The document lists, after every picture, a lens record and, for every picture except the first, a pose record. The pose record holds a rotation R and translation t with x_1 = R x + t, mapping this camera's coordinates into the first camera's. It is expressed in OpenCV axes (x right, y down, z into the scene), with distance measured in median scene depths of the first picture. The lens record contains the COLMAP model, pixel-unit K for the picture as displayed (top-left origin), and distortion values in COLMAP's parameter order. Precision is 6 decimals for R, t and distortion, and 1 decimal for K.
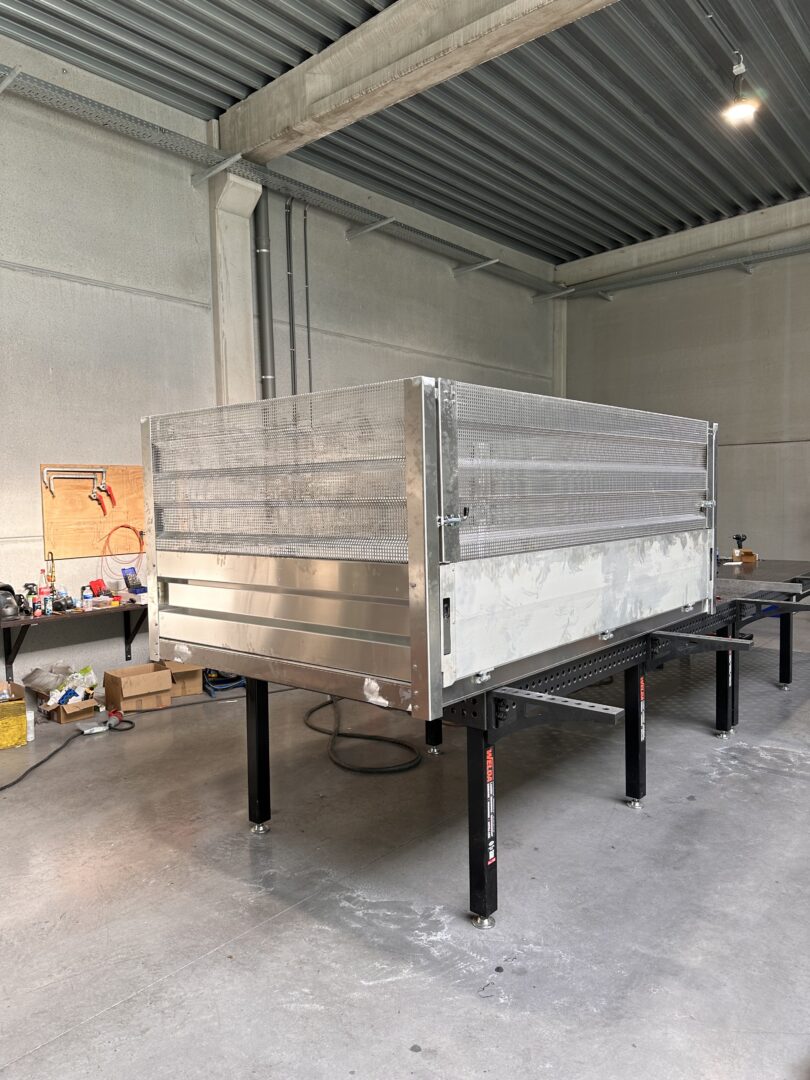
lens RADIAL K [[767.9, 0, 405.3], [0, 767.9, 543.2], [0, 0, 1]] dist [-0.003139, 0.001320]
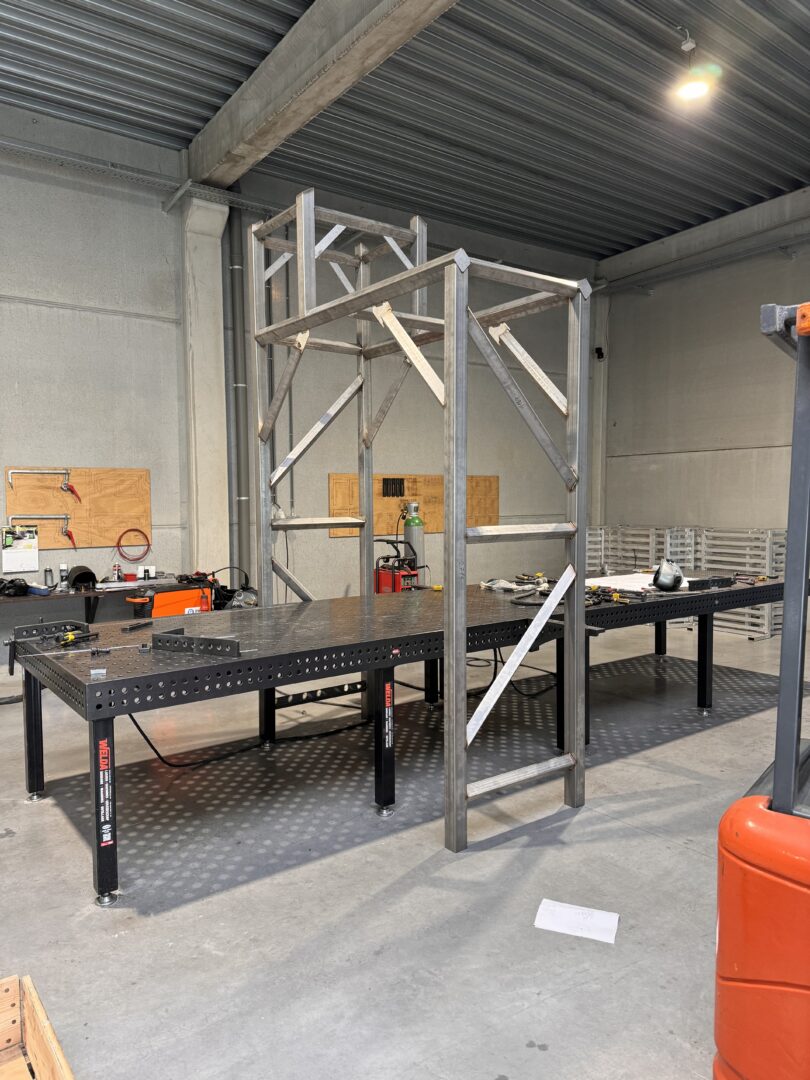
lens RADIAL K [[760.8, 0, 404.4], [0, 760.8, 539.6], [0, 0, 1]] dist [0.001473, -0.002772]
pose [[0.974370, 0.025262, -0.223528, 0.330867], [-0.026058, 0.999660, -0.000613, -0.008388], [0.223436, 0.006422, 0.974697, 0.025633]]
